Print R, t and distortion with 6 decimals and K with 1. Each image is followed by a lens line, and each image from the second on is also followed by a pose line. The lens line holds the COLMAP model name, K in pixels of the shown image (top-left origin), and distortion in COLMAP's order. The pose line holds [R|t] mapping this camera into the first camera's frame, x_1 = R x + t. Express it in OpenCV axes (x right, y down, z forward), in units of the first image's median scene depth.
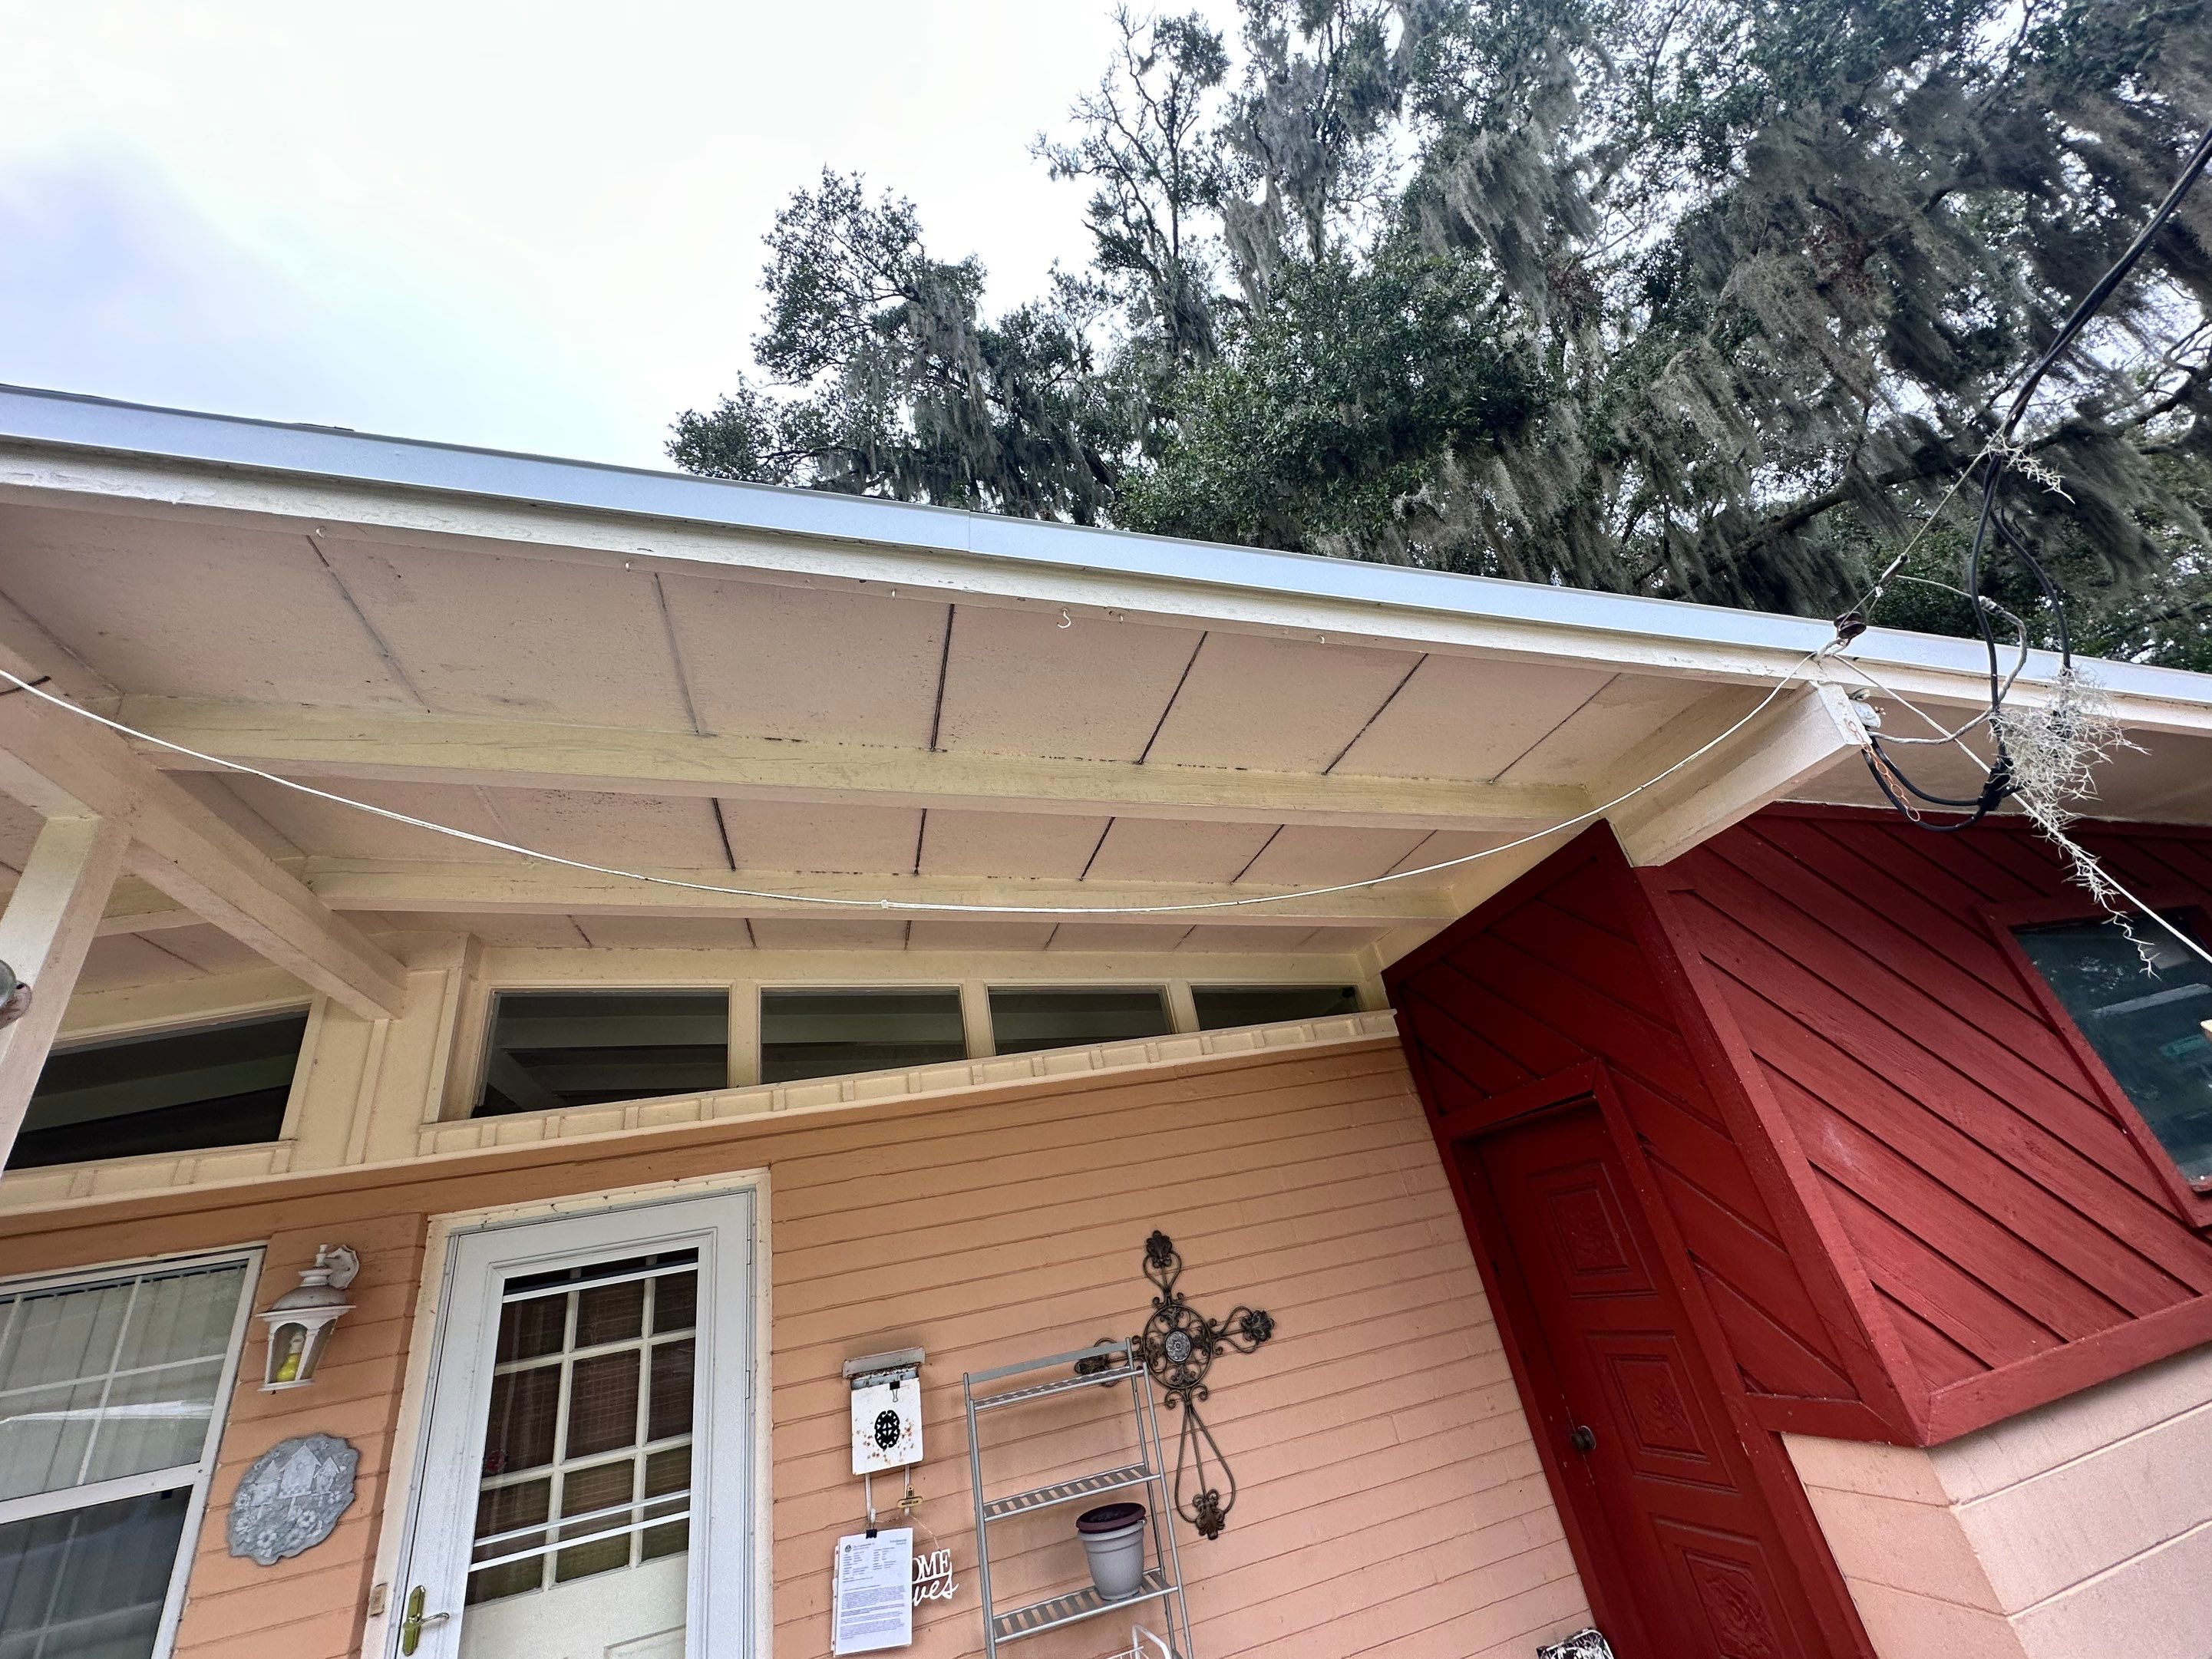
lens RADIAL K [[881.3, 0, 1106.0], [0, 881.3, 829.5], [0, 0, 1]] dist [-0.001032, 0.000300]
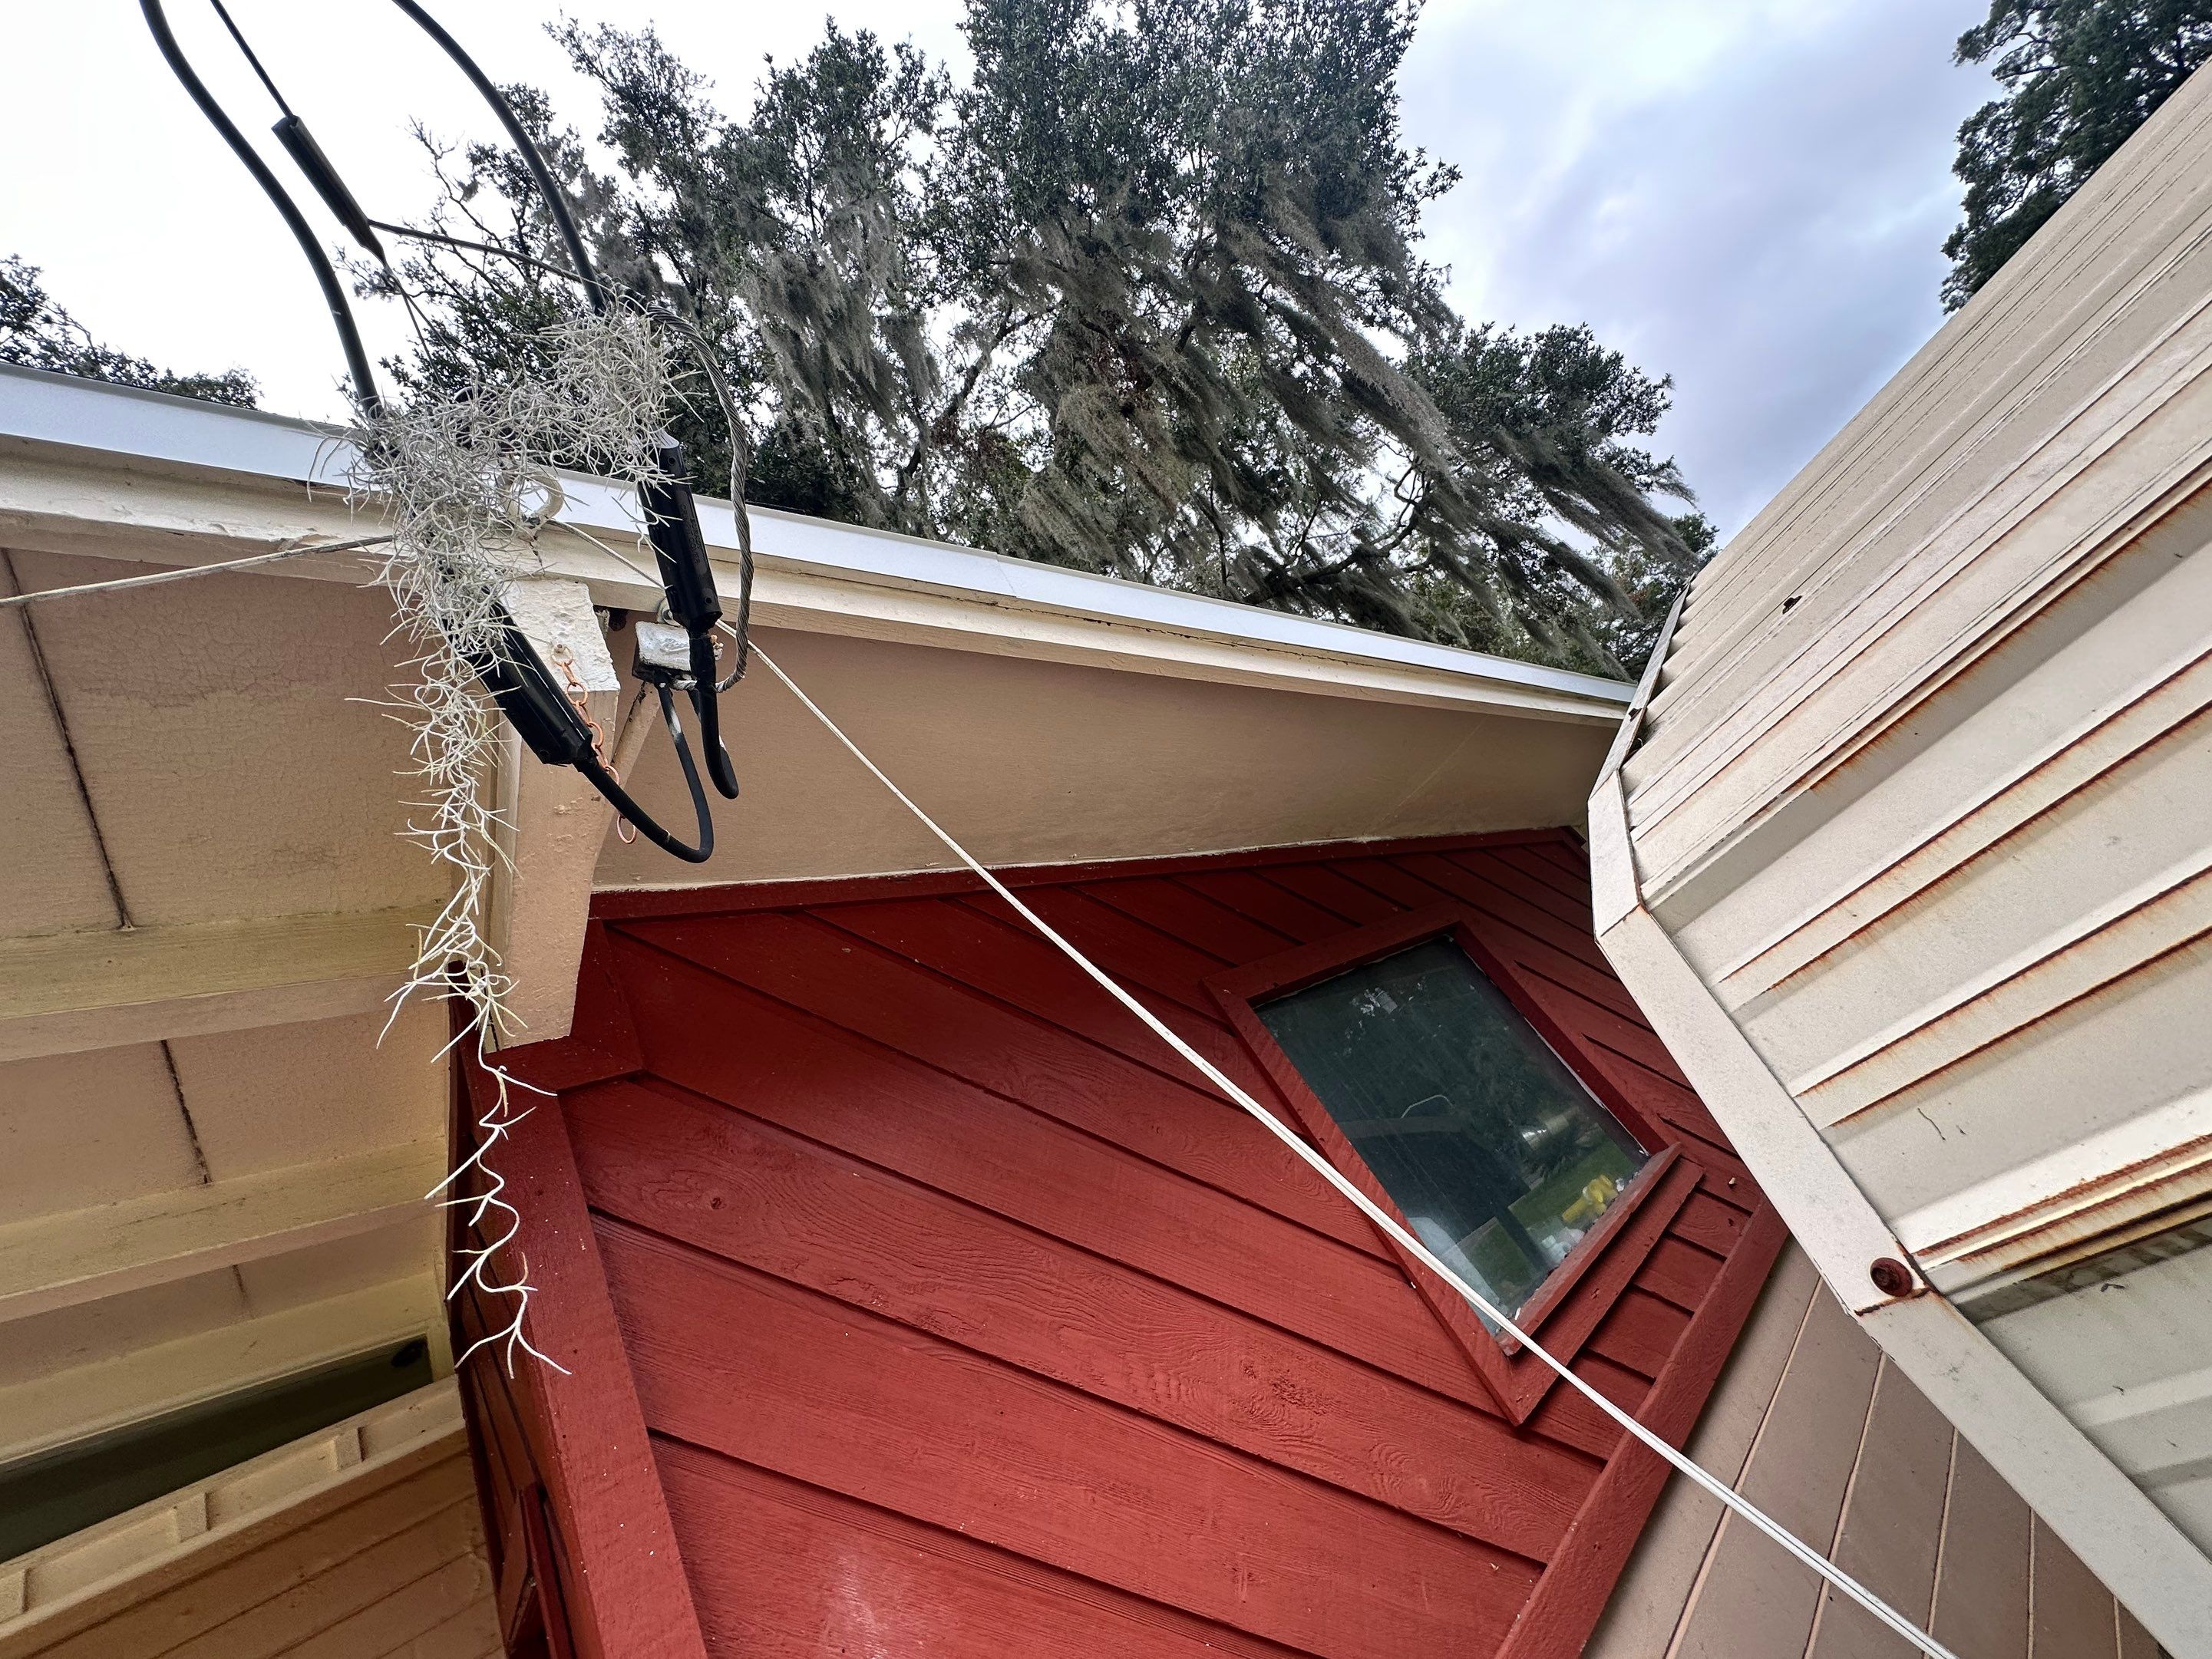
lens RADIAL K [[881.3, 0, 1106.0], [0, 881.3, 829.5], [0, 0, 1]] dist [-0.001032, 0.000300]
pose [[0.895642, -0.130581, 0.425175, 0.617760], [0.208892, 0.967440, -0.142914, 0.053930], [-0.392669, 0.216815, 0.893757, 0.372264]]
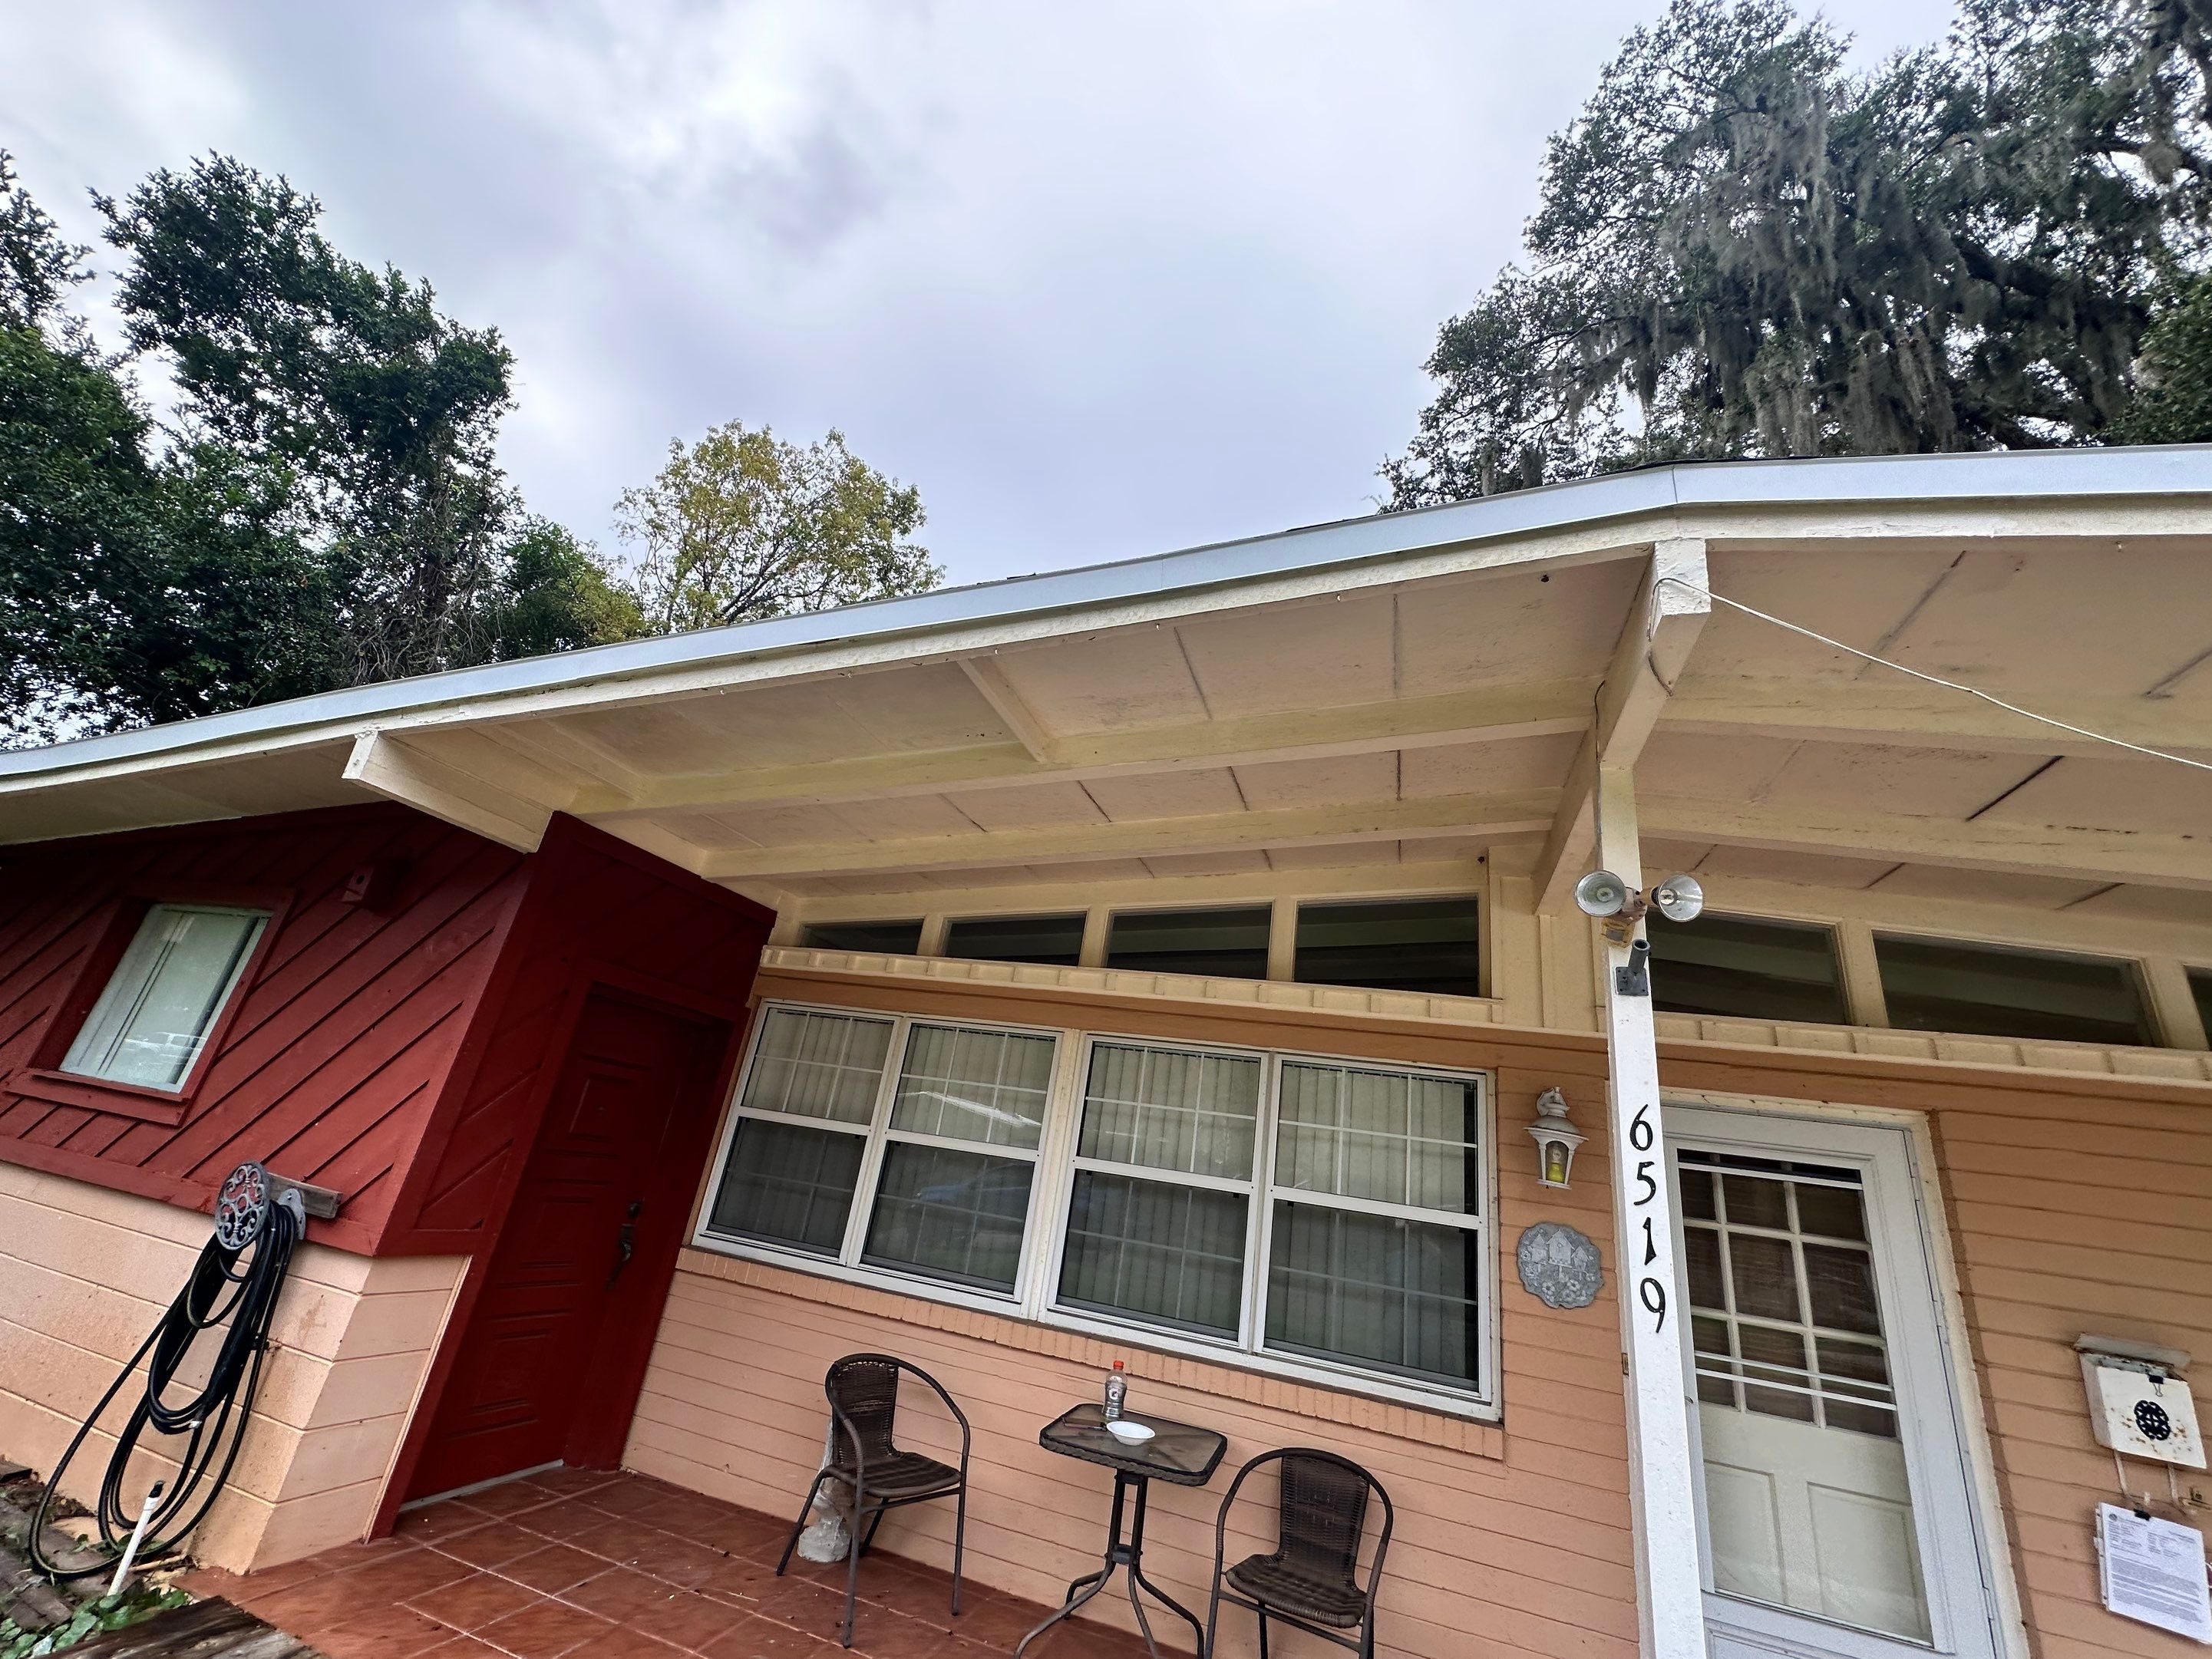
lens RADIAL K [[878.9, 0, 1108.4], [0, 878.9, 826.8], [0, 0, 1]] dist [-0.002029, 0.000207]
pose [[0.805049, 0.086801, -0.586823, -0.567100], [-0.019258, 0.992539, 0.120394, -0.041894], [0.592895, -0.085623, 0.800715, -0.322172]]
